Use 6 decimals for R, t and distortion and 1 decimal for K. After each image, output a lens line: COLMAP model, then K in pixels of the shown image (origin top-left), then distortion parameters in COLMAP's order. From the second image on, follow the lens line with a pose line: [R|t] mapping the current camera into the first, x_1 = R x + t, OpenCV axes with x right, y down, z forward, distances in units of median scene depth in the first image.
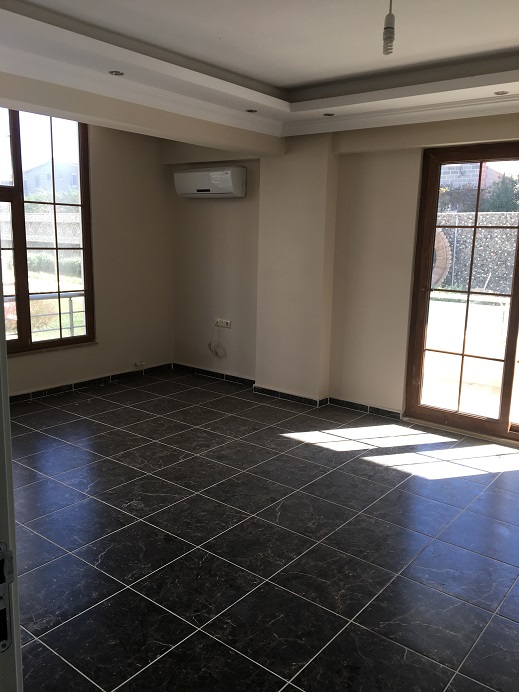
lens RADIAL K [[584.9, 0, 259.8], [0, 584.9, 345.6], [0, 0, 1]] dist [0.003321, -0.011866]
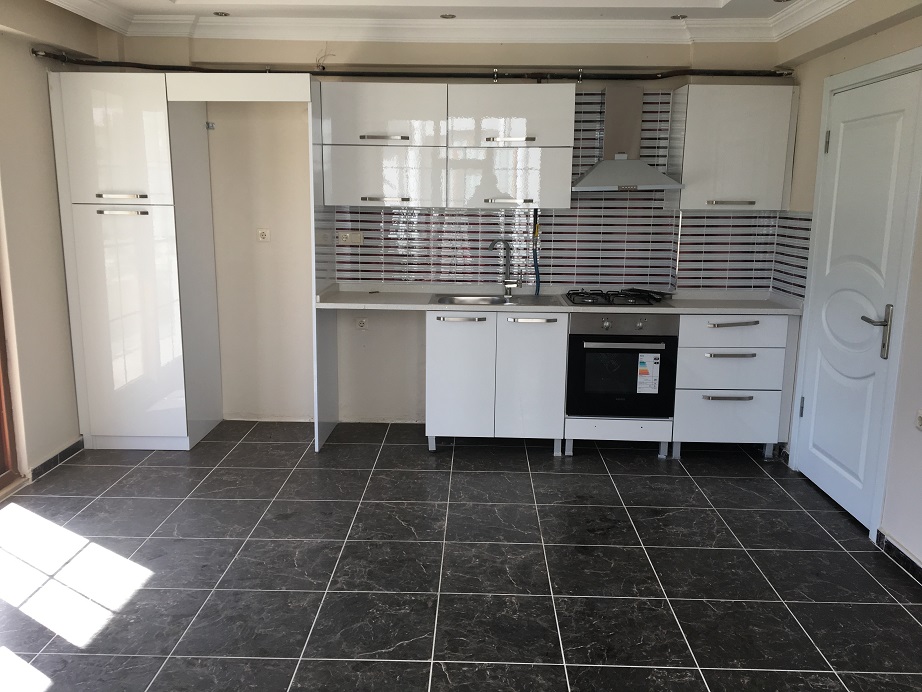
lens RADIAL K [[779.2, 0, 460.5], [0, 779.2, 345.4], [0, 0, 1]] dist [0.003321, -0.011866]
pose [[-0.603712, -0.195110, 0.772958, -0.484408], [0.126098, 0.934010, 0.334251, -0.225250], [-0.787166, 0.299260, -0.539271, 1.099329]]
